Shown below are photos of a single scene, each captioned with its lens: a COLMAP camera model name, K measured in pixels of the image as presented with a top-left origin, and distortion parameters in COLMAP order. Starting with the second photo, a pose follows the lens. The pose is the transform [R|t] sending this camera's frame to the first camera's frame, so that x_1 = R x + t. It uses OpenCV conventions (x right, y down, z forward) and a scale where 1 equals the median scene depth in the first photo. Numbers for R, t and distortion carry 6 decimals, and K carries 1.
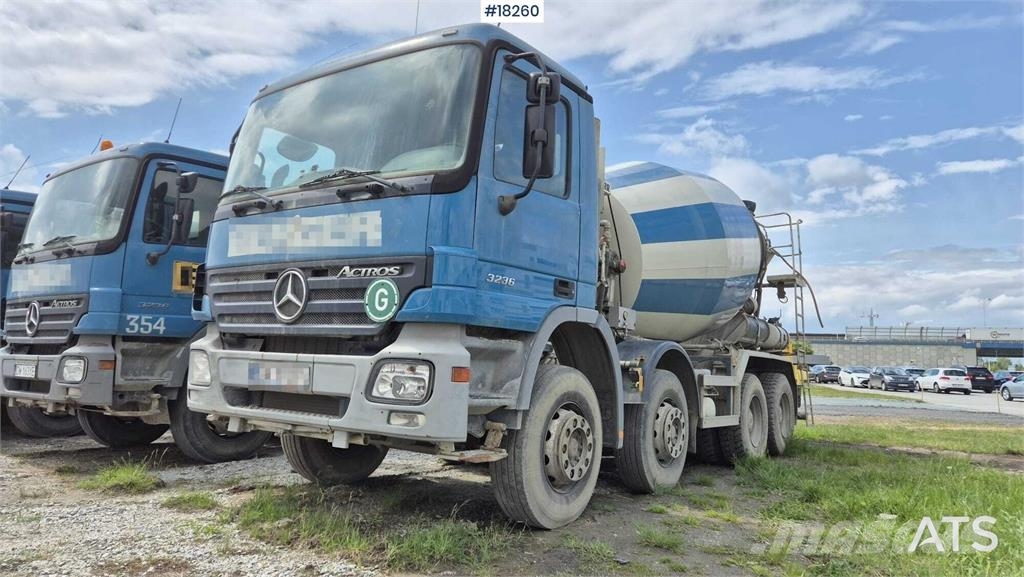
lens RADIAL K [[702.8, 0, 505.4], [0, 702.8, 272.0], [0, 0, 1]] dist [0.043336, -0.004823]
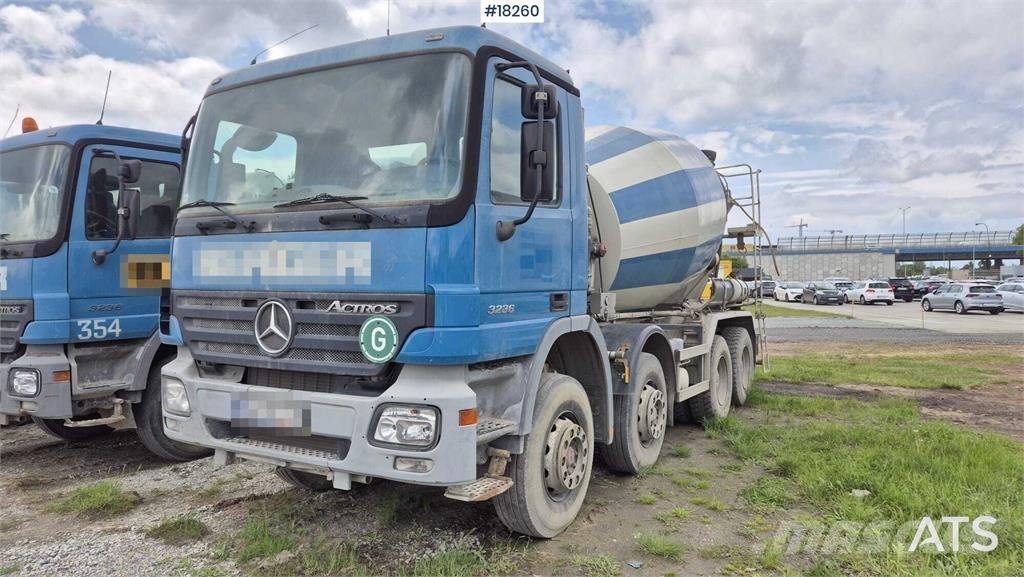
lens RADIAL K [[699.6, 0, 512.7], [0, 699.6, 285.8], [0, 0, 1]] dist [0.066360, -0.042727]
pose [[0.995449, -0.038047, 0.087366, -0.063415], [0.025877, 0.990312, 0.136431, -0.130251], [-0.091710, -0.133549, 0.986790, 0.050063]]
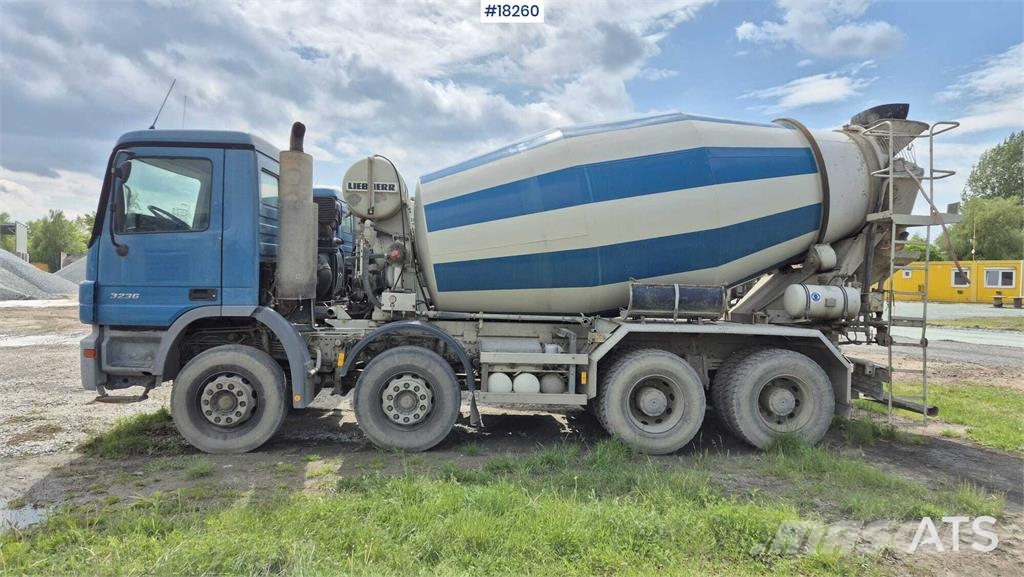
lens RADIAL K [[730.2, 0, 515.0], [0, 730.2, 285.7], [0, 0, 1]] dist [0.052144, -0.005325]
pose [[0.627176, -0.012487, -0.778777, 1.645083], [0.107119, 0.991753, 0.070364, -0.031662], [0.771476, -0.127553, 0.623342, 0.543732]]
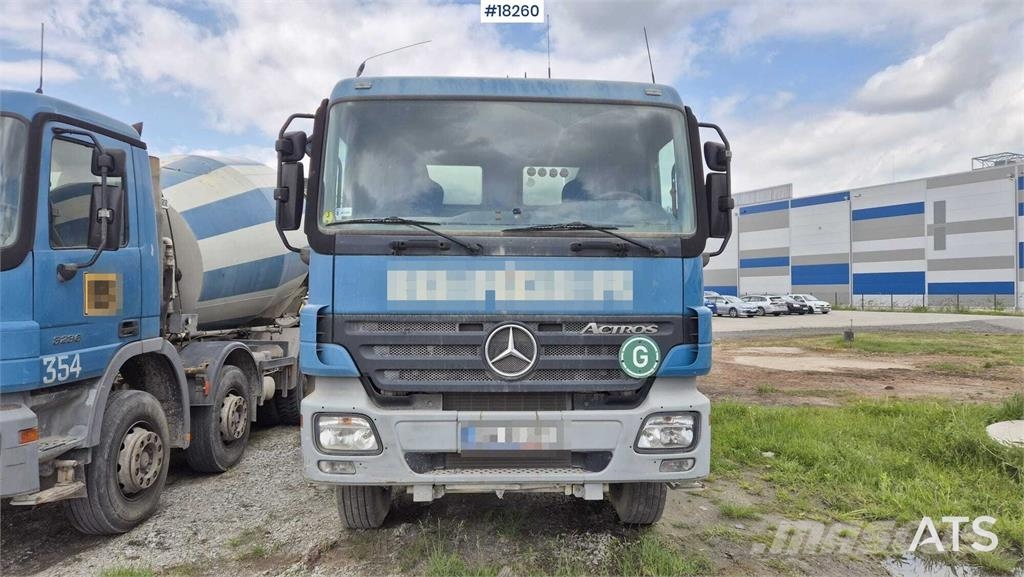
lens RADIAL K [[699.6, 0, 512.7], [0, 699.6, 285.8], [0, 0, 1]] dist [0.066360, -0.042727]
pose [[0.782151, -0.026821, 0.622511, -0.814636], [-0.049982, 0.993153, 0.105589, -0.139540], [-0.621081, -0.113701, 0.775455, 0.263415]]
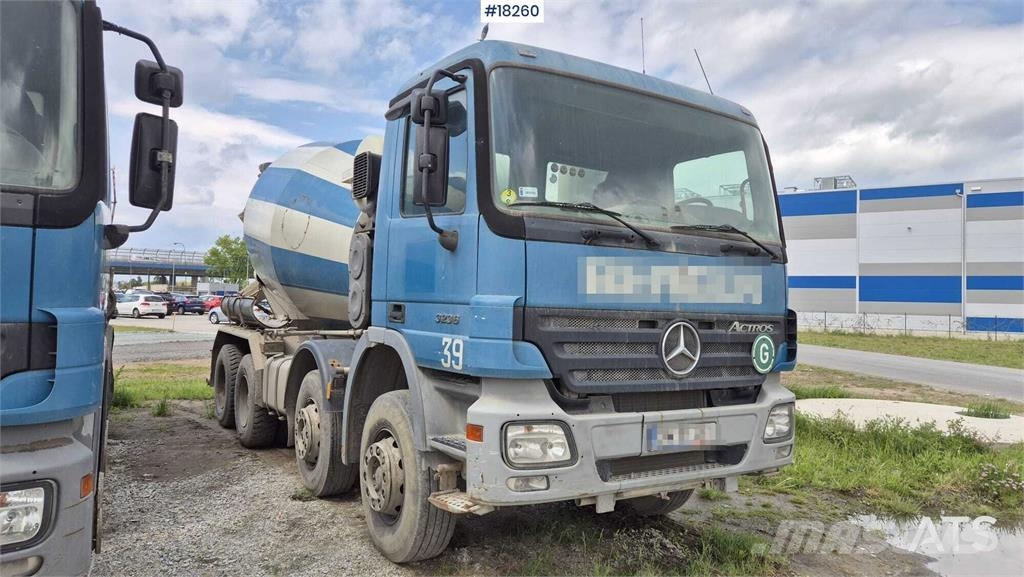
lens RADIAL K [[684.3, 0, 516.1], [0, 684.3, 275.7], [0, 0, 1]] dist [0.079460, 0.001221]
pose [[0.376615, 0.012472, 0.926286, -1.138032], [-0.131233, 0.990543, 0.040021, -0.064489], [-0.917027, -0.136632, 0.374690, 0.805442]]
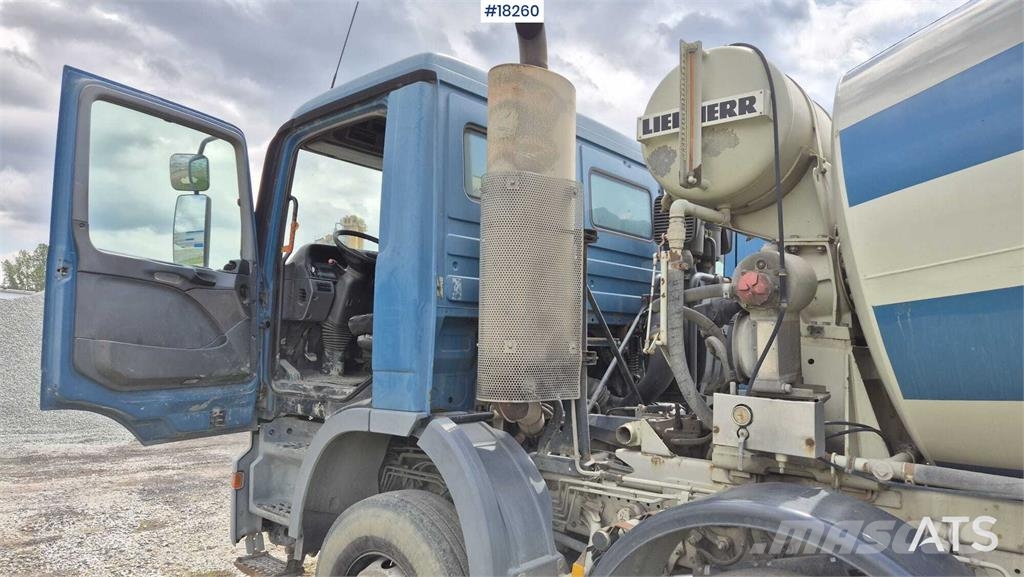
lens RADIAL K [[692.4, 0, 509.4], [0, 692.4, 288.6], [0, 0, 1]] dist [0.063988, -0.001113]
pose [[-0.092865, -0.120441, -0.988367, 0.770299], [0.109951, 0.985345, -0.130404, 0.037893], [0.989589, -0.120782, -0.078262, 1.212465]]
